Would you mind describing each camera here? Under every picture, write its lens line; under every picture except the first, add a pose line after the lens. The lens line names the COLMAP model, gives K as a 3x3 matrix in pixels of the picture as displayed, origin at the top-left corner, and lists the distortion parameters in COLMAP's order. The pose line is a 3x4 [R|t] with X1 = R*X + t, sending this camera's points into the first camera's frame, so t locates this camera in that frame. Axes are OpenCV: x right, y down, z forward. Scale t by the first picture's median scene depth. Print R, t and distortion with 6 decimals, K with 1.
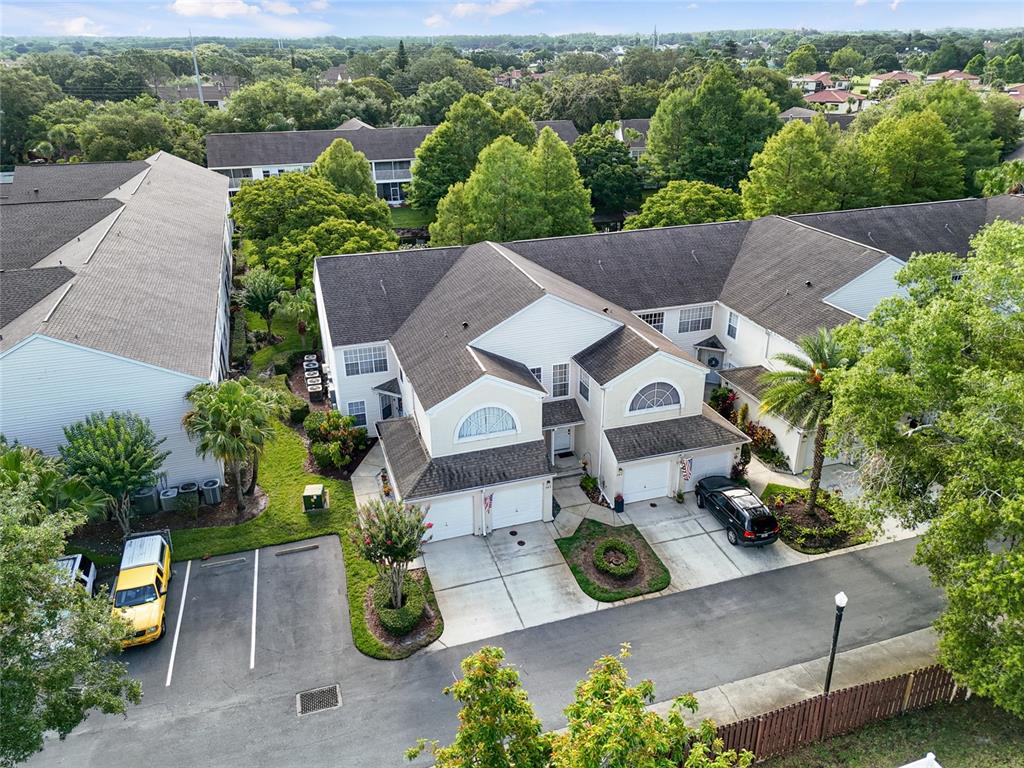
lens RADIAL K [[746.4, 0, 512.0], [0, 746.4, 384.0], [0, 0, 1]] dist [0.049238, -0.051606]
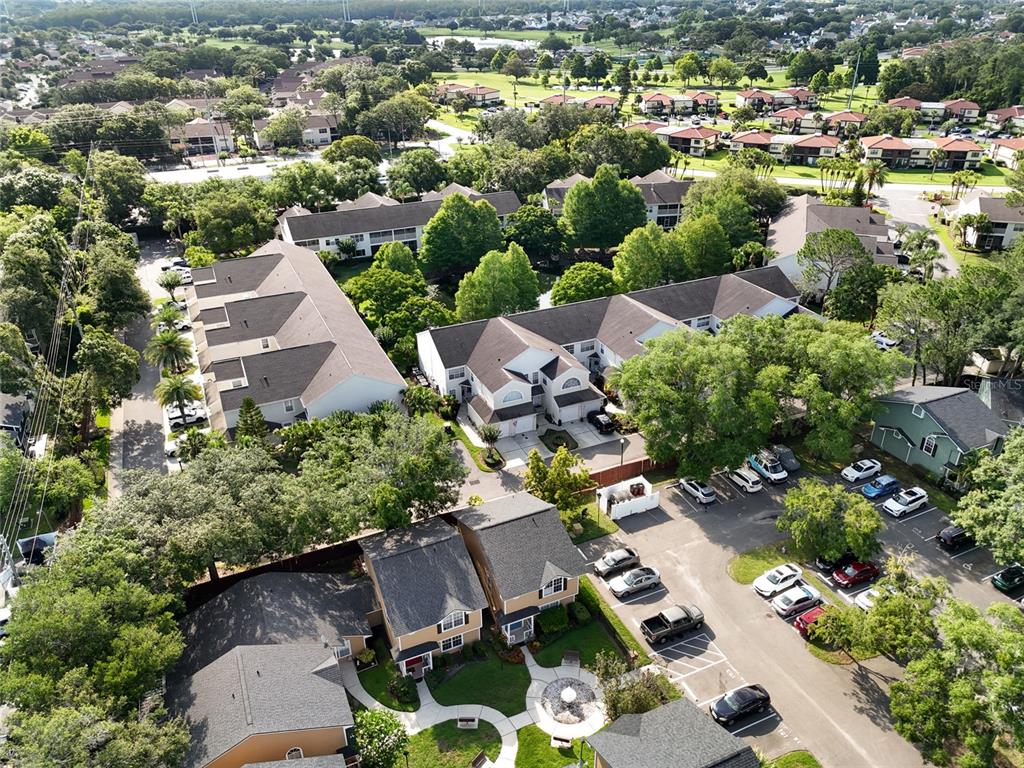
lens RADIAL K [[746.4, 0, 512.0], [0, 746.4, 384.0], [0, 0, 1]] dist [0.049238, -0.051606]
pose [[0.994077, -0.054801, 0.093849, -0.268107], [0.049110, 0.996872, 0.061918, -0.152821], [-0.096948, -0.056942, 0.993659, -1.622793]]
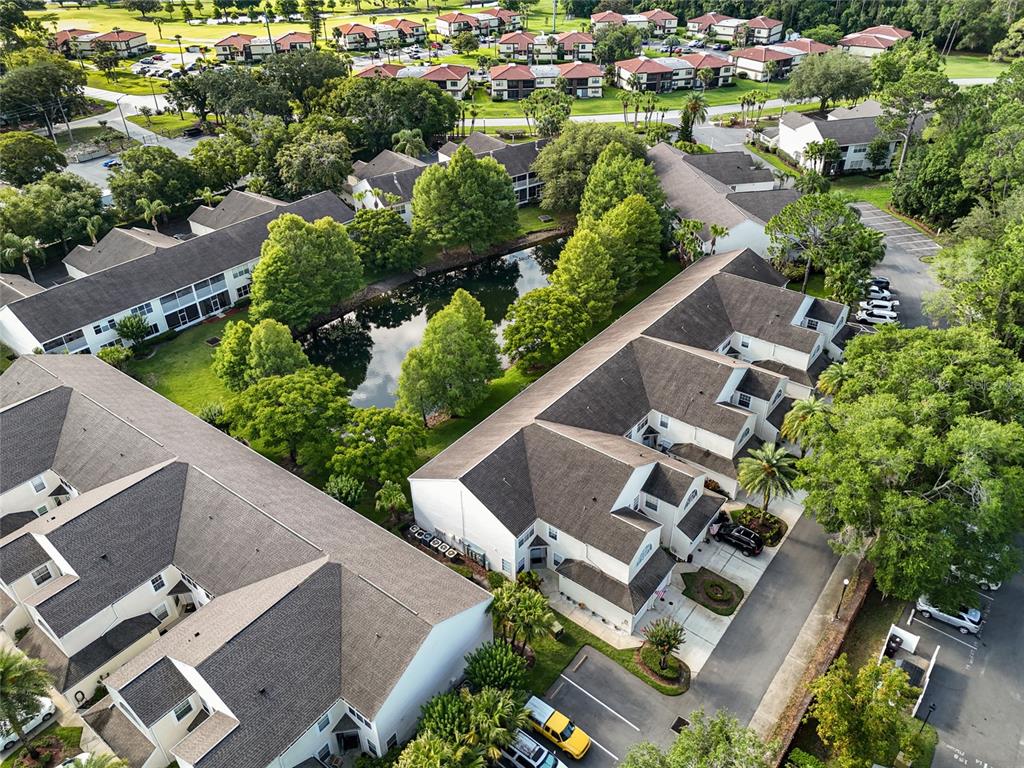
lens RADIAL K [[746.4, 0, 512.0], [0, 746.4, 384.0], [0, 0, 1]] dist [0.049238, -0.051606]
pose [[0.821466, -0.320456, 0.471701, -0.950151], [0.243743, 0.945114, 0.217598, -0.755380], [-0.515542, -0.063775, 0.854488, -0.353250]]
